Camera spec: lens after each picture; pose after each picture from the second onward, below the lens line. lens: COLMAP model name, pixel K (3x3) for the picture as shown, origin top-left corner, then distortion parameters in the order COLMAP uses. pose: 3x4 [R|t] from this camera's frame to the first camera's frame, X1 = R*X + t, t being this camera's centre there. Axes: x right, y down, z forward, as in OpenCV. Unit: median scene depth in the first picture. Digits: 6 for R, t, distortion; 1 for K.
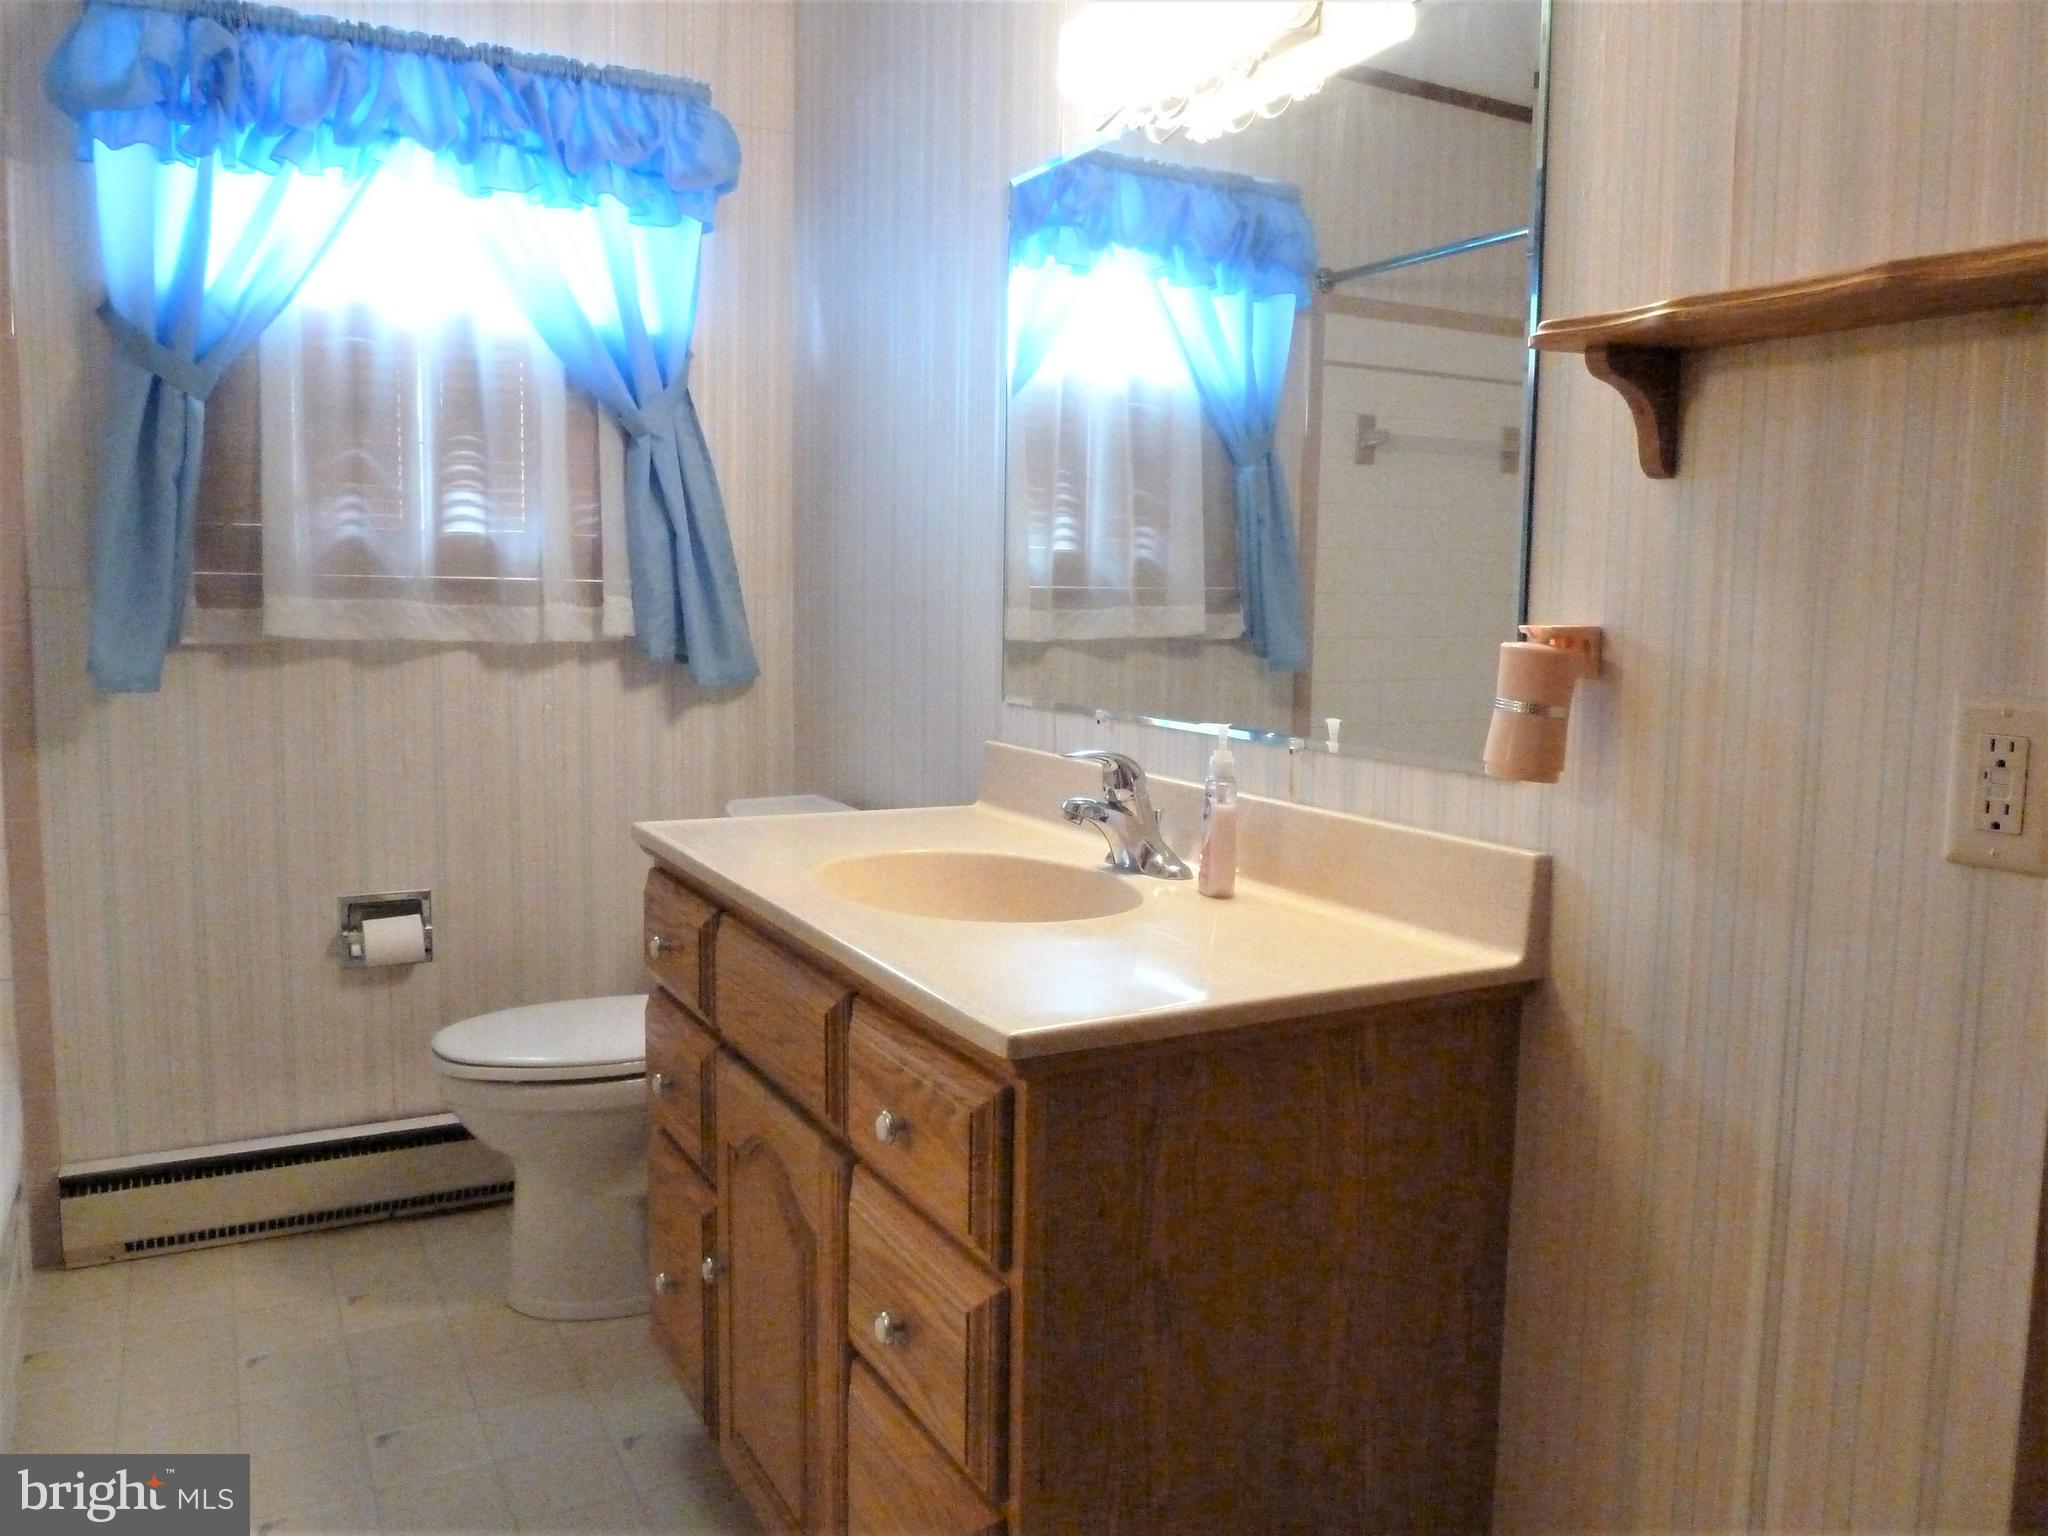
lens RADIAL K [[1531.0, 0, 1026.4], [0, 1531.0, 754.4], [0, 0, 1]] dist [-0.036816, 0.007461]
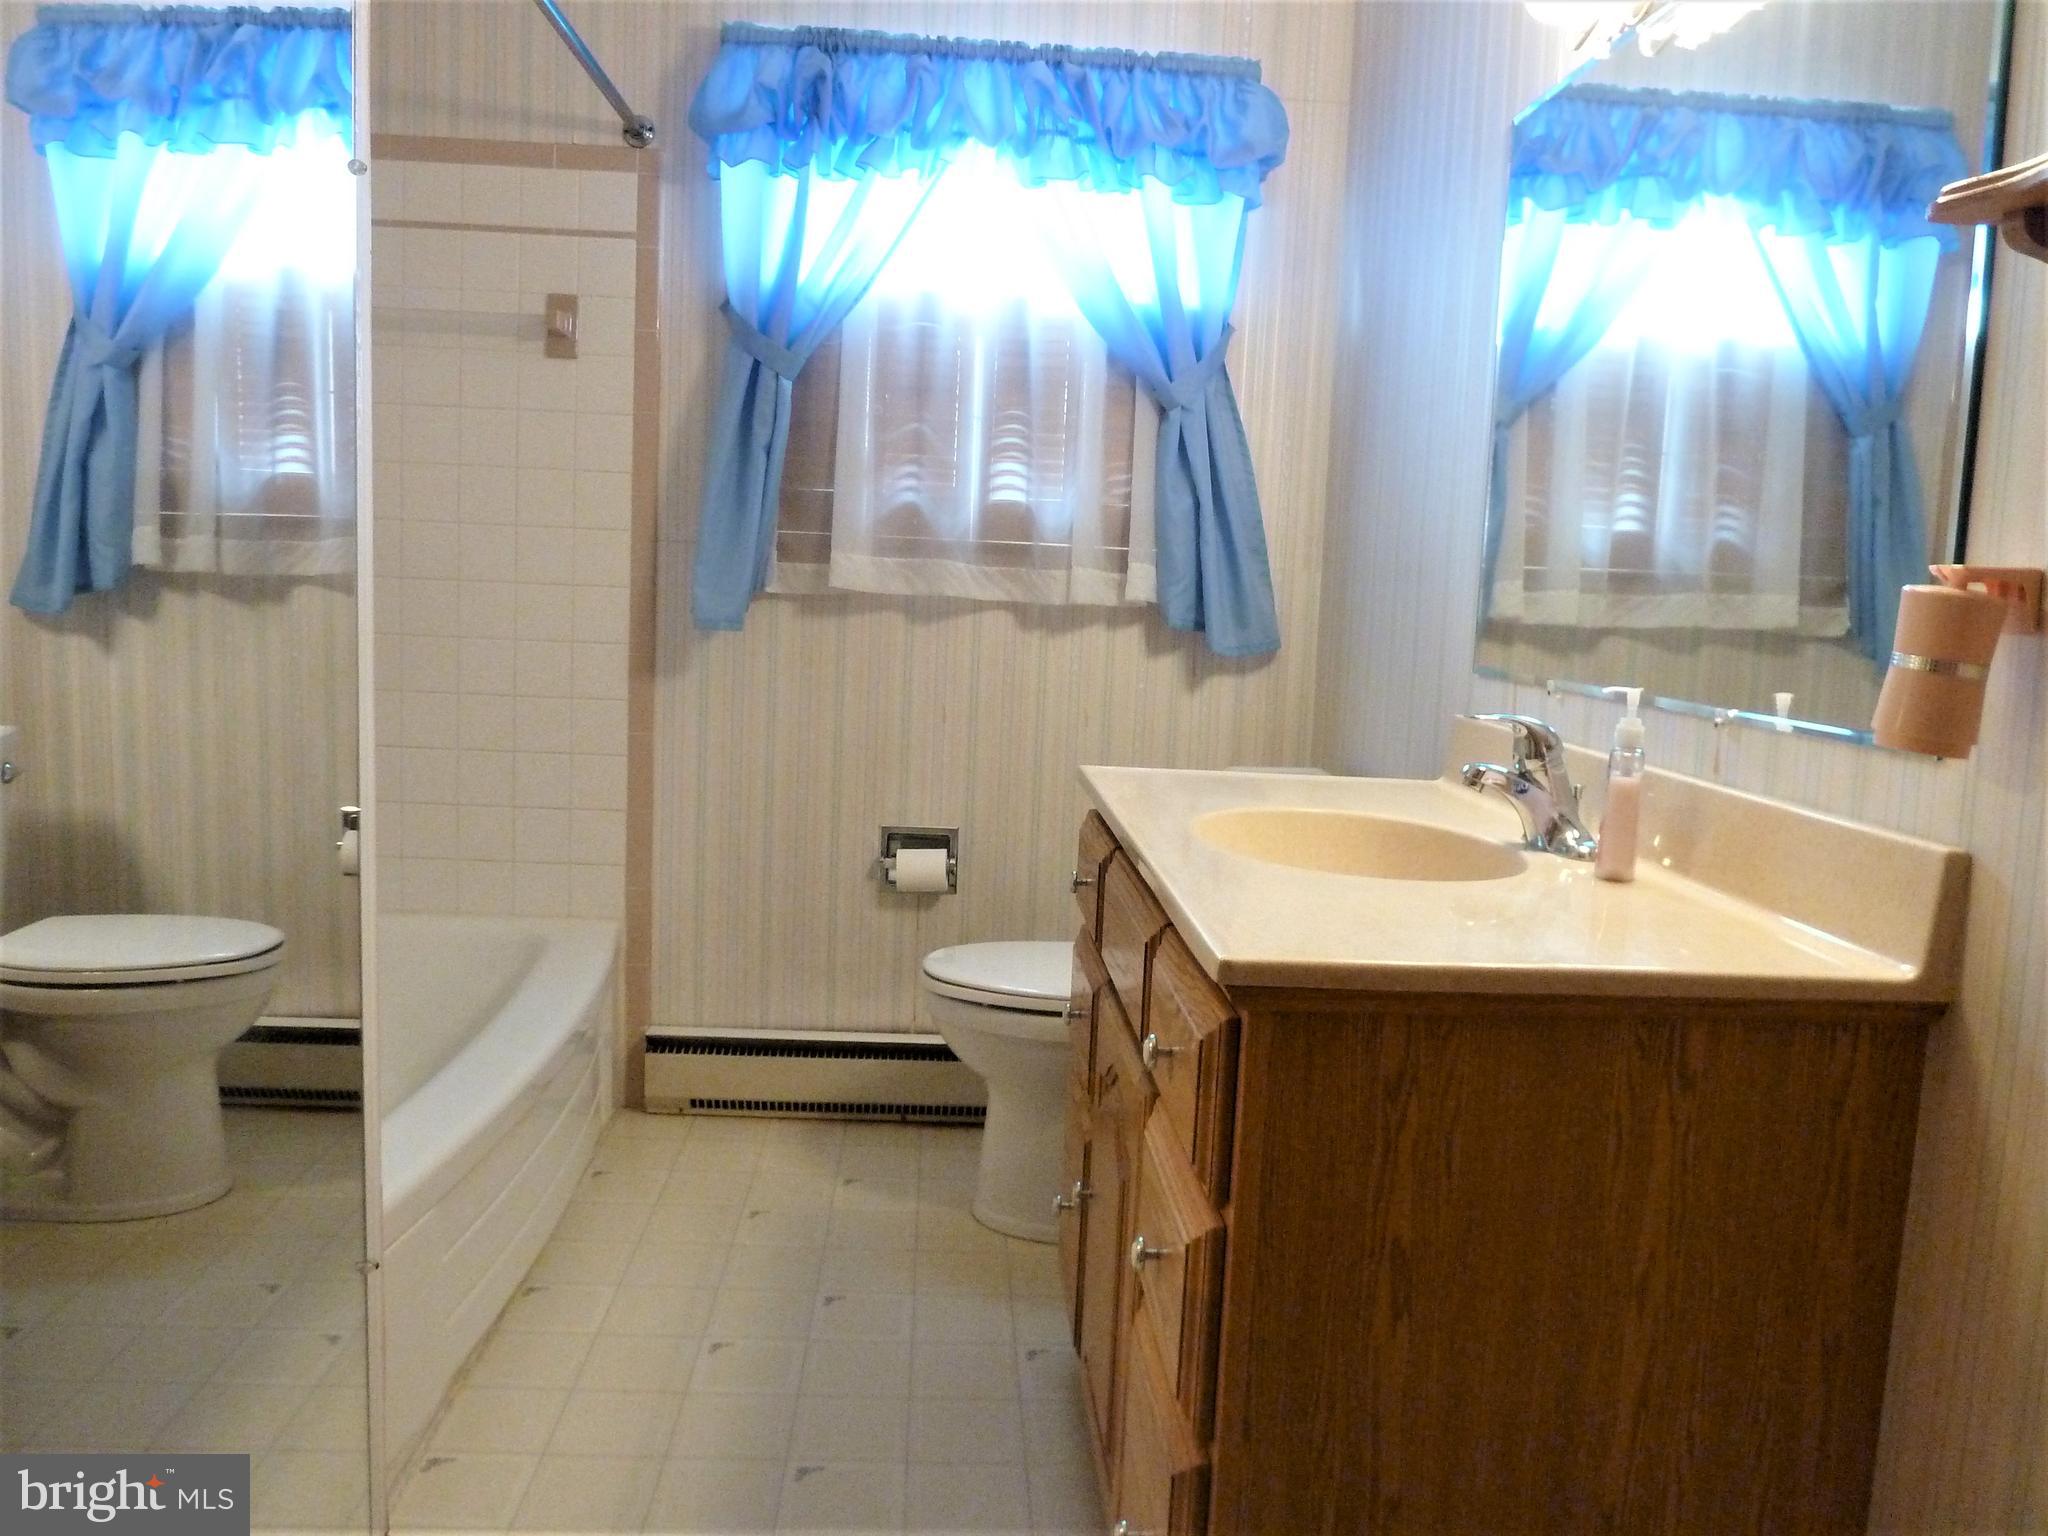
lens RADIAL K [[1531.0, 0, 1027.4], [0, 1531.0, 756.9], [0, 0, 1]] dist [-0.036816, 0.007461]
pose [[0.902937, 0.072177, -0.423668, 0.118791], [-0.074343, 0.997167, 0.011438, 0.022841], [0.423293, 0.021169, 0.905745, 0.027309]]
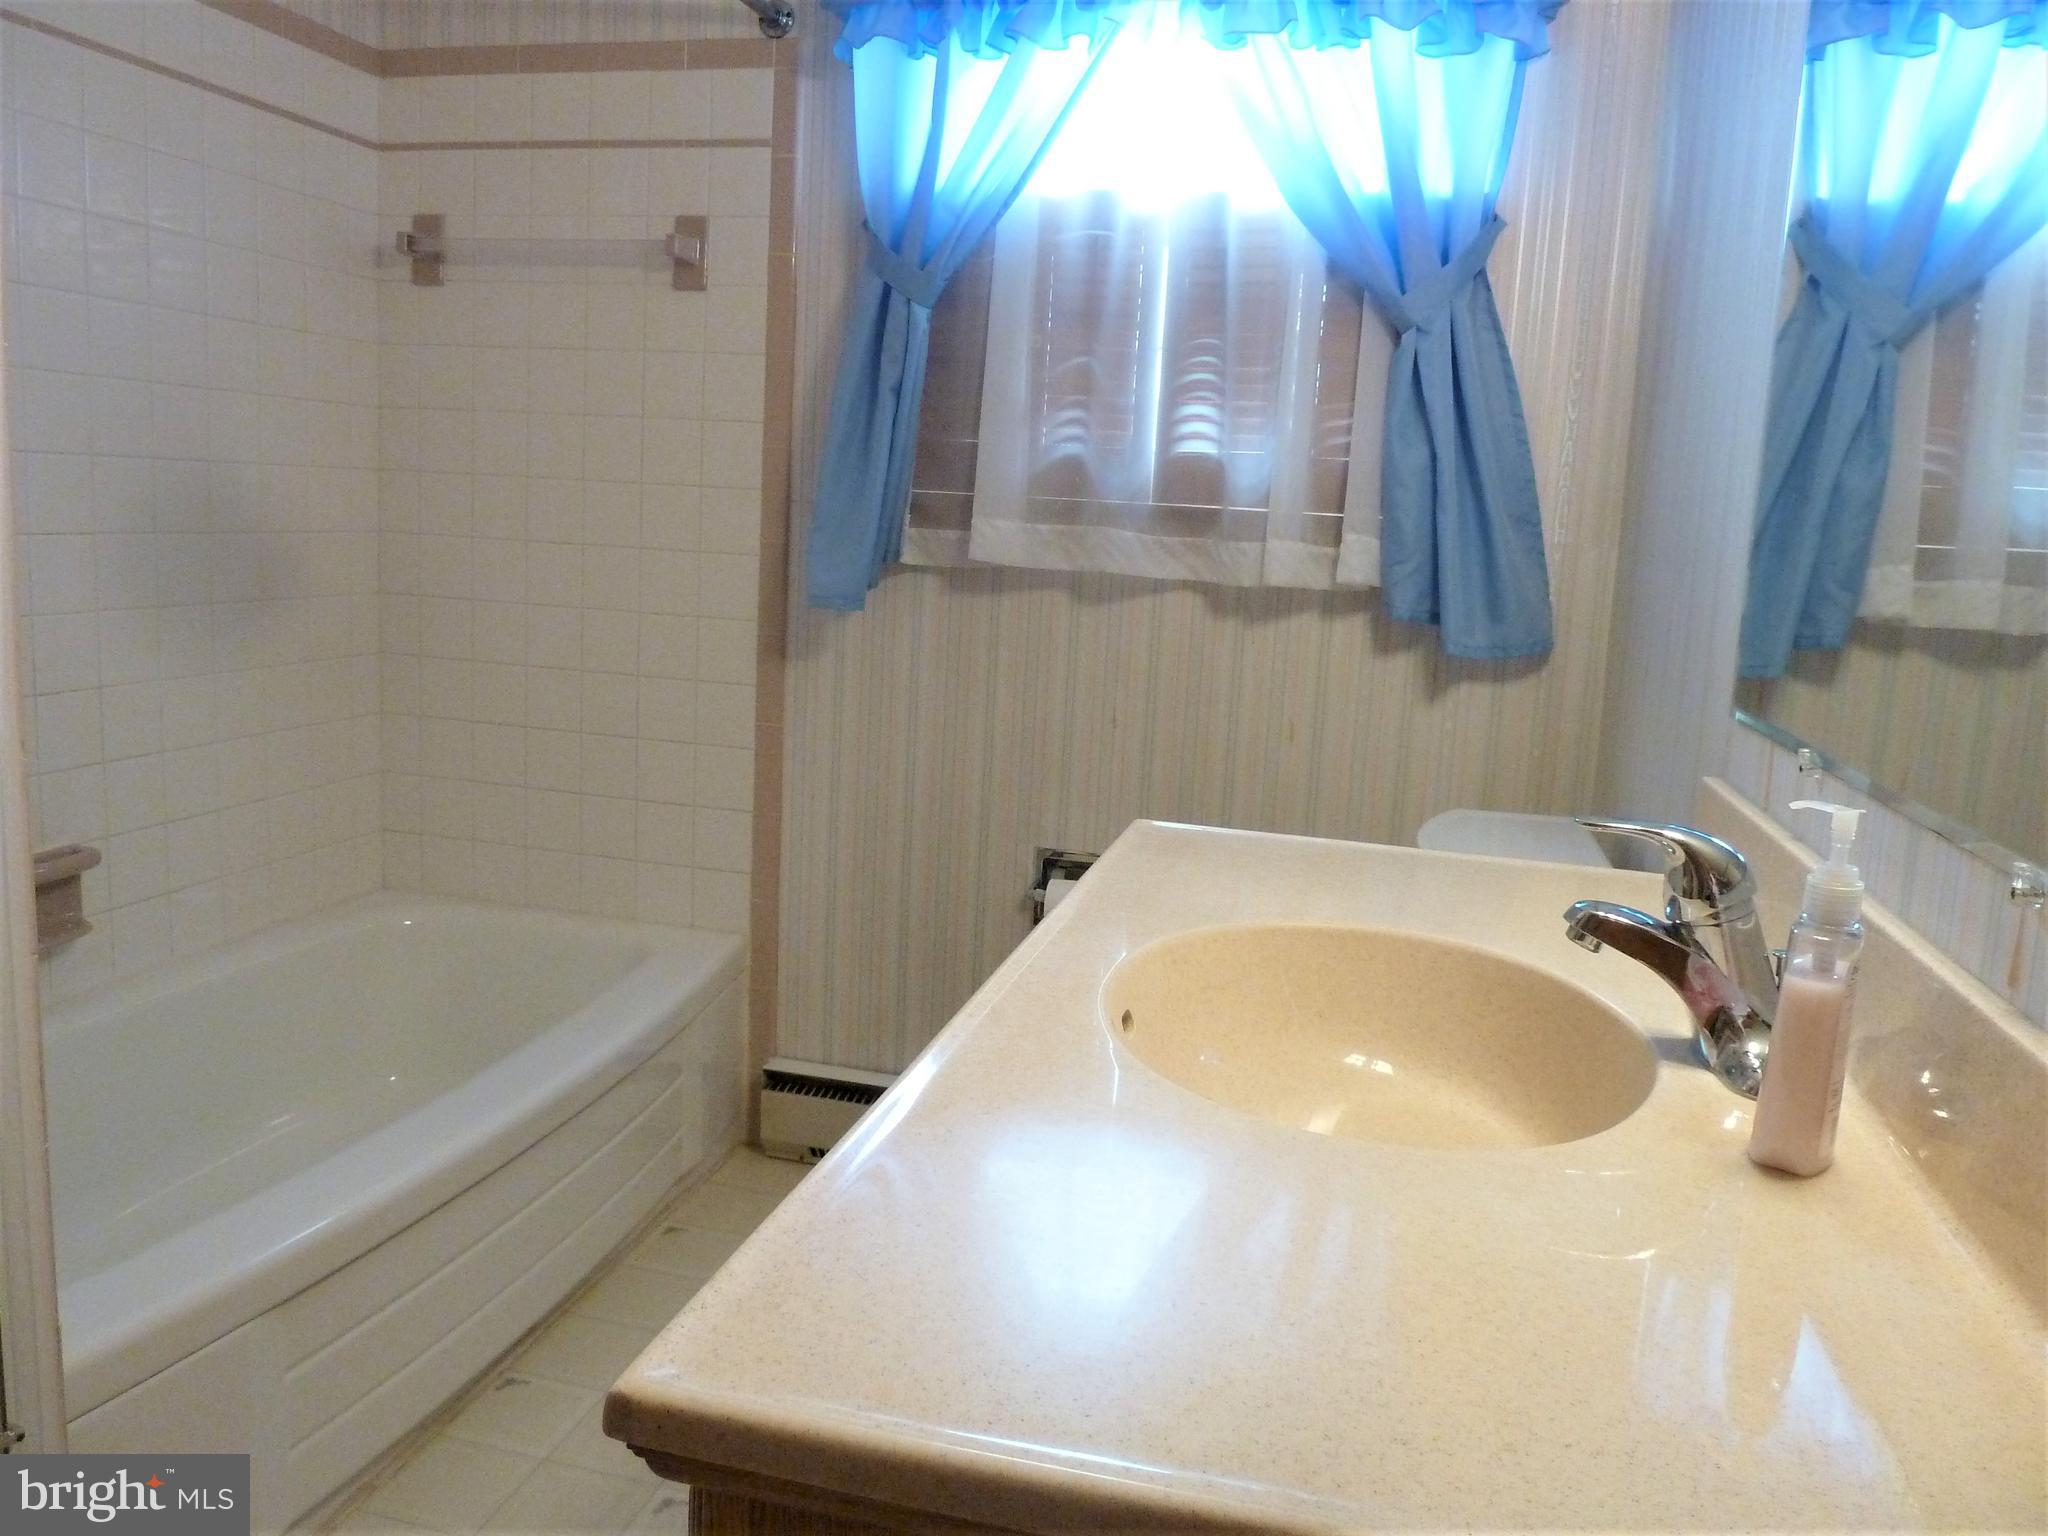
lens RADIAL K [[1531.0, 0, 1032.3], [0, 1531.0, 750.8], [0, 0, 1]] dist [-0.036816, 0.007461]
pose [[0.738402, 0.125399, -0.662599, 0.156640], [-0.111636, 0.991732, 0.063282, -0.024053], [0.665057, 0.027242, 0.746296, 0.308126]]
